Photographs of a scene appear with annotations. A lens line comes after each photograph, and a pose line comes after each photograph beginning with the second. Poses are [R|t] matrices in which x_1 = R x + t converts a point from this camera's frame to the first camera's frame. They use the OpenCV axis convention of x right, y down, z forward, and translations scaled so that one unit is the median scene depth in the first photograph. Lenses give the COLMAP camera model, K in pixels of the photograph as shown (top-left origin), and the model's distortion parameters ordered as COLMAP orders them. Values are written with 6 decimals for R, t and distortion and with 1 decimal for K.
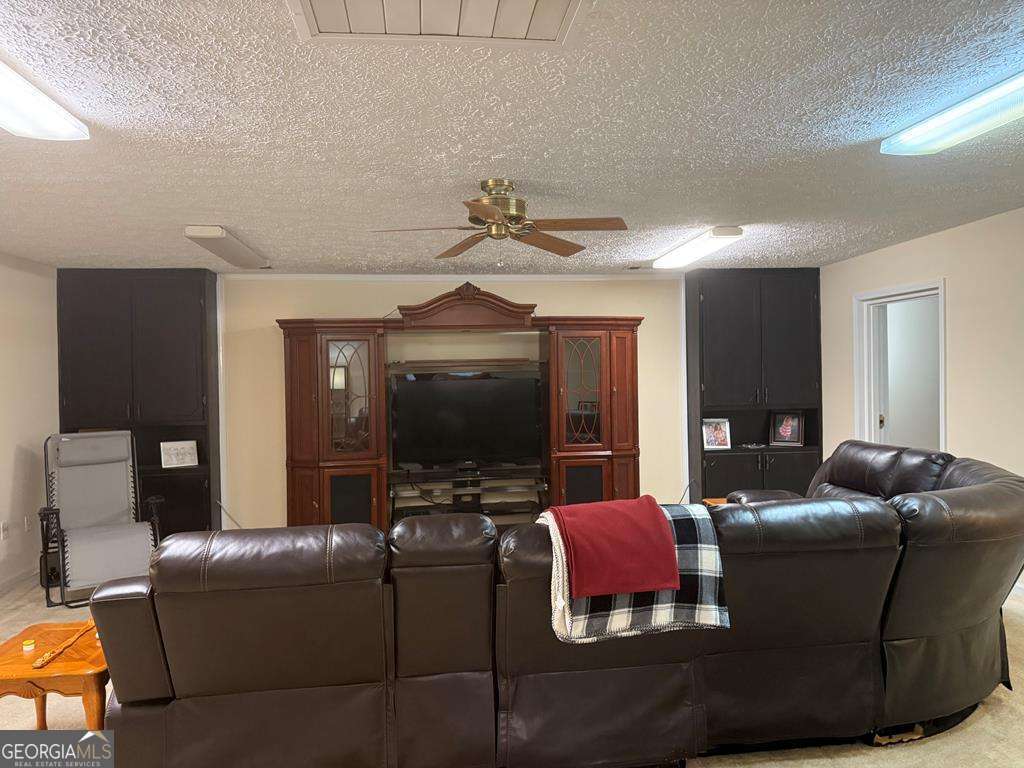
lens RADIAL K [[698.7, 0, 512.0], [0, 698.7, 384.0], [0, 0, 1]] dist [0.027700, 0.000250]
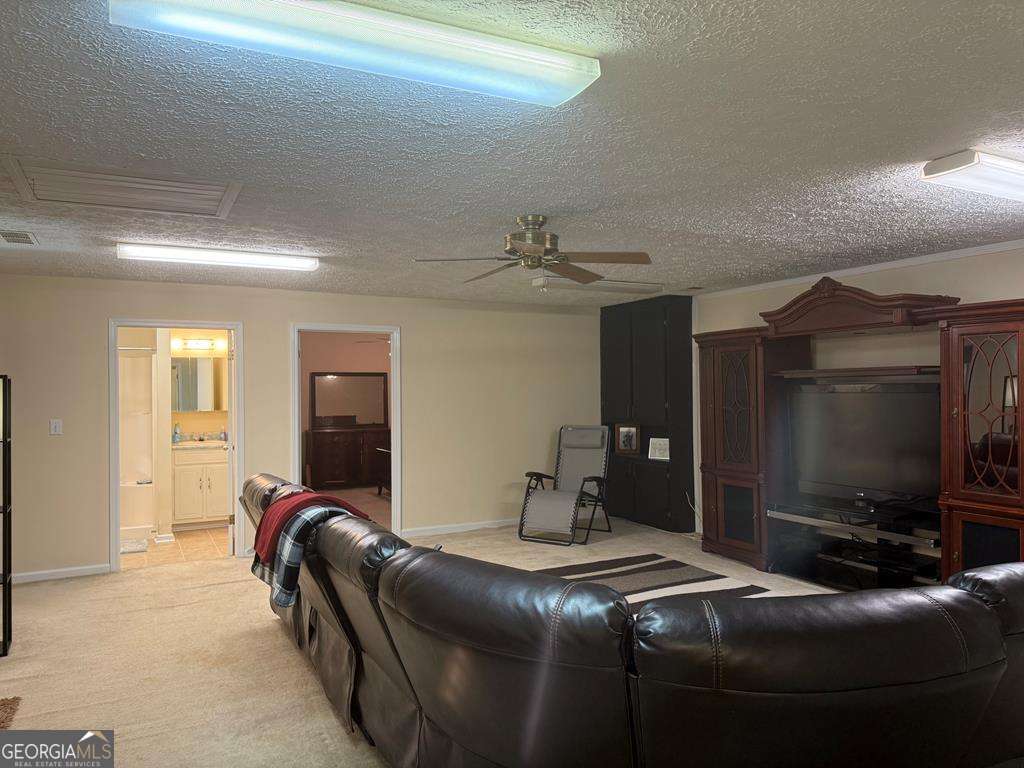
lens RADIAL K [[731.5, 0, 512.0], [0, 731.5, 384.0], [0, 0, 1]] dist [0.025947, -0.000721]
pose [[0.326764, 0.011731, -0.945033, 0.660464], [-0.003100, 0.999931, 0.011340, -0.026504], [0.945101, -0.000776, 0.326778, 0.357275]]
